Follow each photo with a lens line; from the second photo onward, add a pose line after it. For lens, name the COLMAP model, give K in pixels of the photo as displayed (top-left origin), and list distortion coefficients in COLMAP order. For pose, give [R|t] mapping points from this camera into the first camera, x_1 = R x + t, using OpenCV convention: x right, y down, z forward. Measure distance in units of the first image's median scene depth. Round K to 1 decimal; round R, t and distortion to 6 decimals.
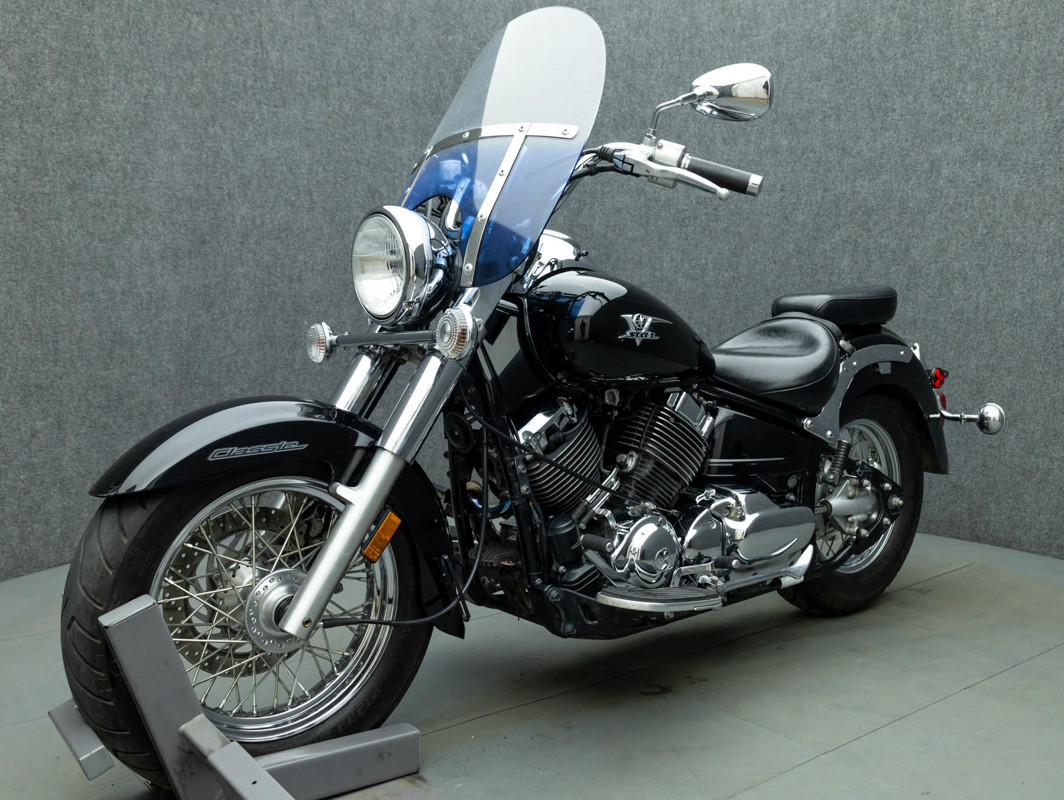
lens RADIAL K [[1003.8, 0, 551.5], [0, 1003.8, 405.7], [0, 0, 1]] dist [-0.017631, 0.000000]
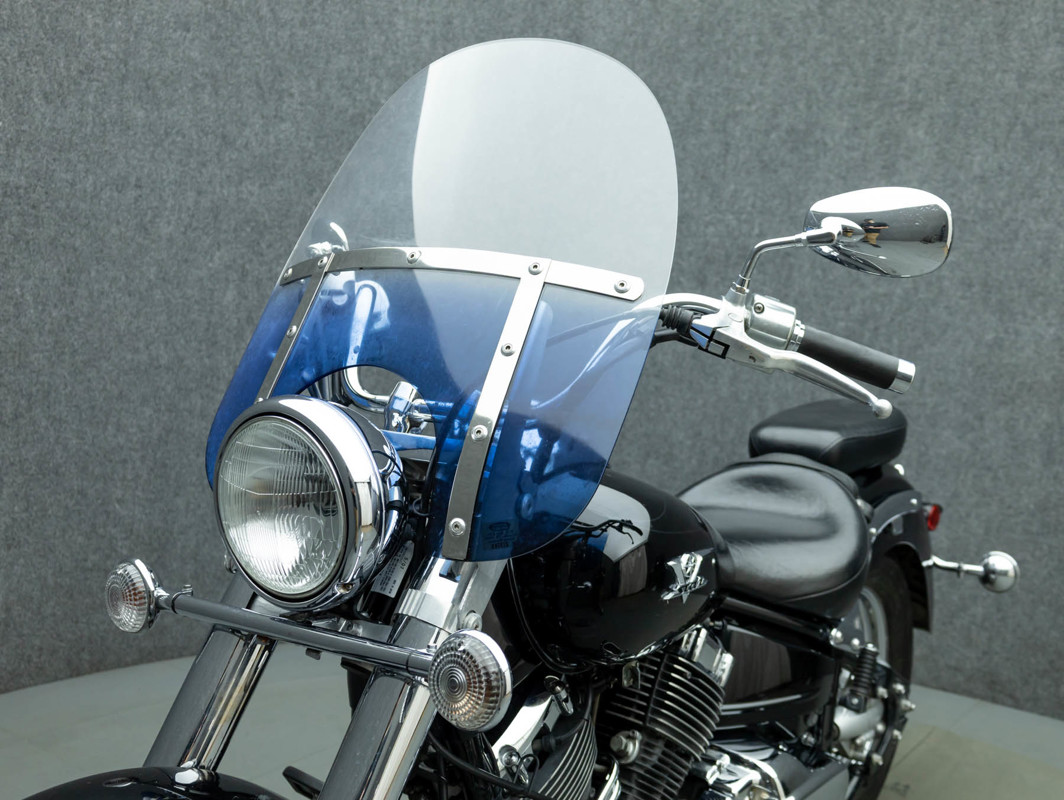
lens RADIAL K [[1144.9, 0, 536.1], [0, 1144.9, 405.1], [0, 0, 1]] dist [-0.005644, 0.000000]
pose [[0.483080, -0.104947, 0.869264, -0.337606], [0.047371, 0.994469, 0.093738, -0.139207], [-0.874294, -0.004105, 0.485380, 0.433031]]
